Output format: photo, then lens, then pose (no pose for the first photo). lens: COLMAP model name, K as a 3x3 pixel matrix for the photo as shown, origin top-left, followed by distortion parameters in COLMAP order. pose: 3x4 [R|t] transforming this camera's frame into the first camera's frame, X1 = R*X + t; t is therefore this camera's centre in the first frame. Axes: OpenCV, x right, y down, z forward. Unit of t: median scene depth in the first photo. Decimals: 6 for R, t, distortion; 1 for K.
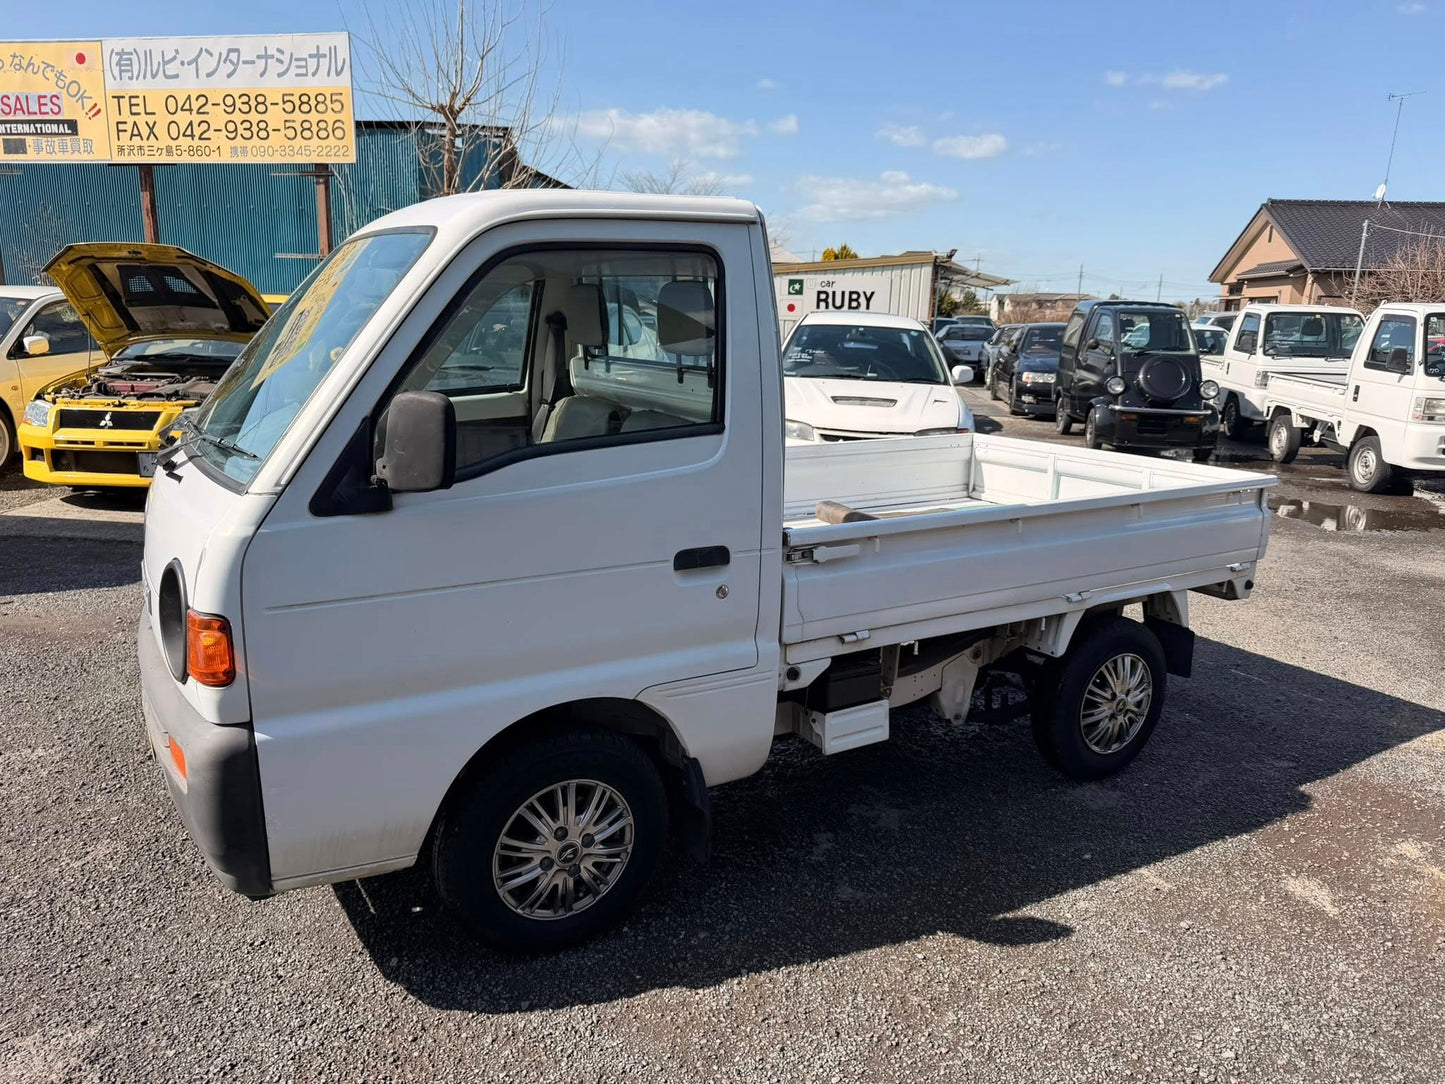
lens RADIAL K [[1015.4, 0, 737.6], [0, 1015.4, 569.6], [0, 0, 1]] dist [0.026549, -0.045518]
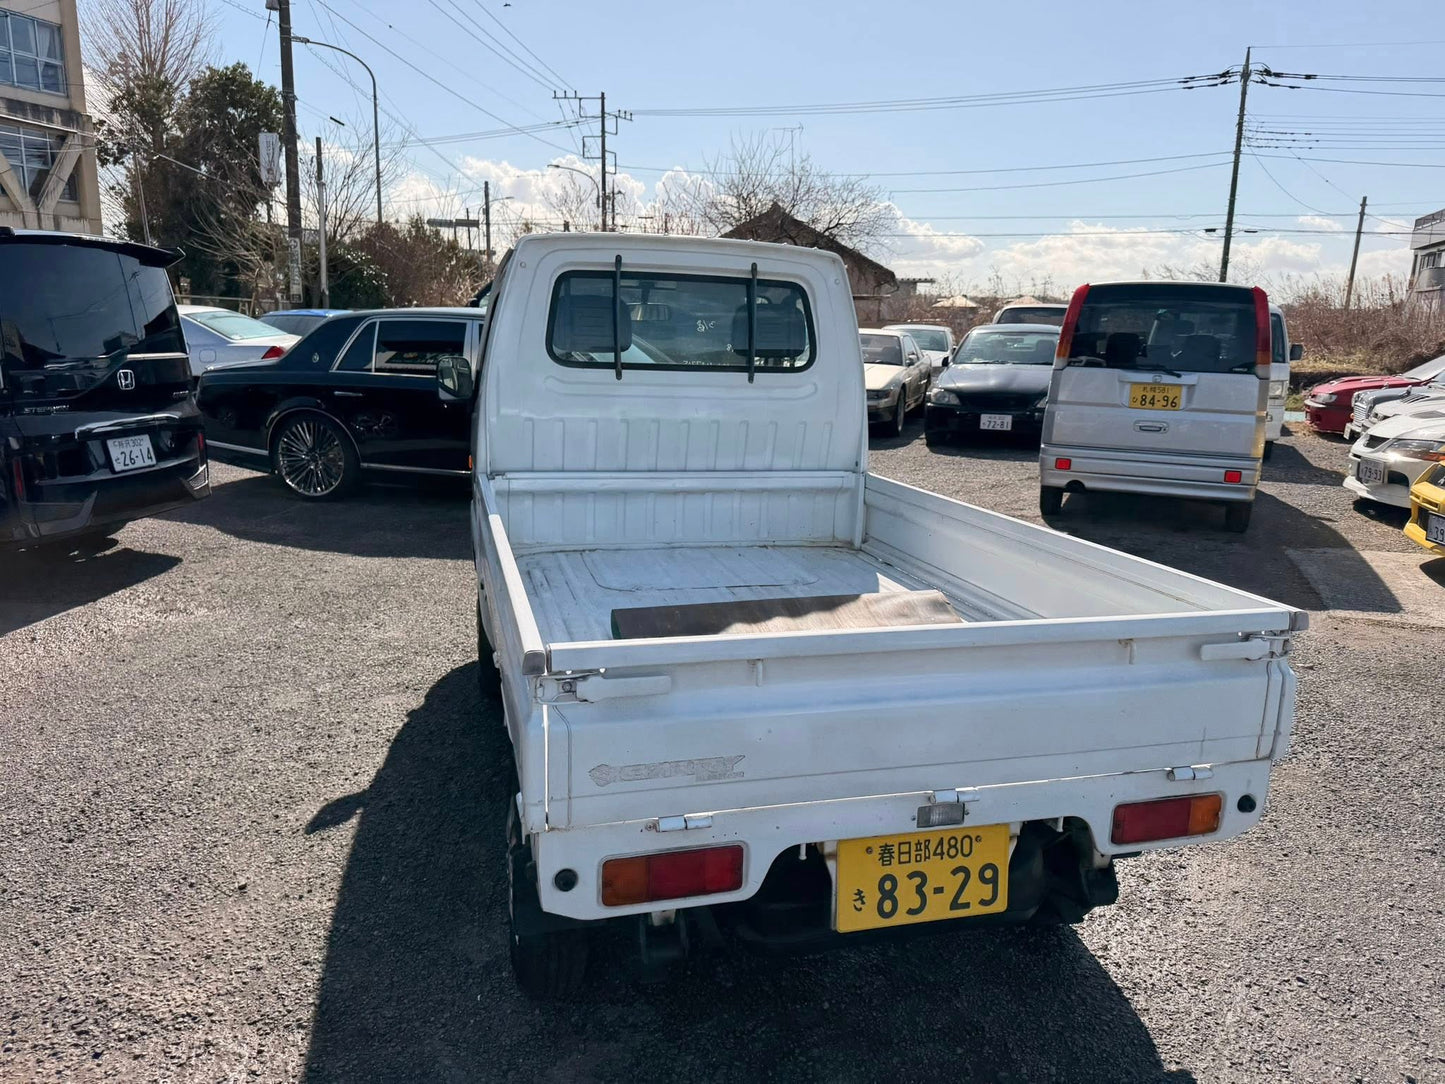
lens RADIAL K [[1016.6, 0, 731.1], [0, 1016.6, 557.3], [0, 0, 1]] dist [0.027704, -0.043616]
pose [[-0.268720, 0.173425, -0.947477, 0.314155], [-0.267237, 0.931619, 0.246315, -0.088776], [0.925405, 0.319391, -0.203999, 0.399389]]
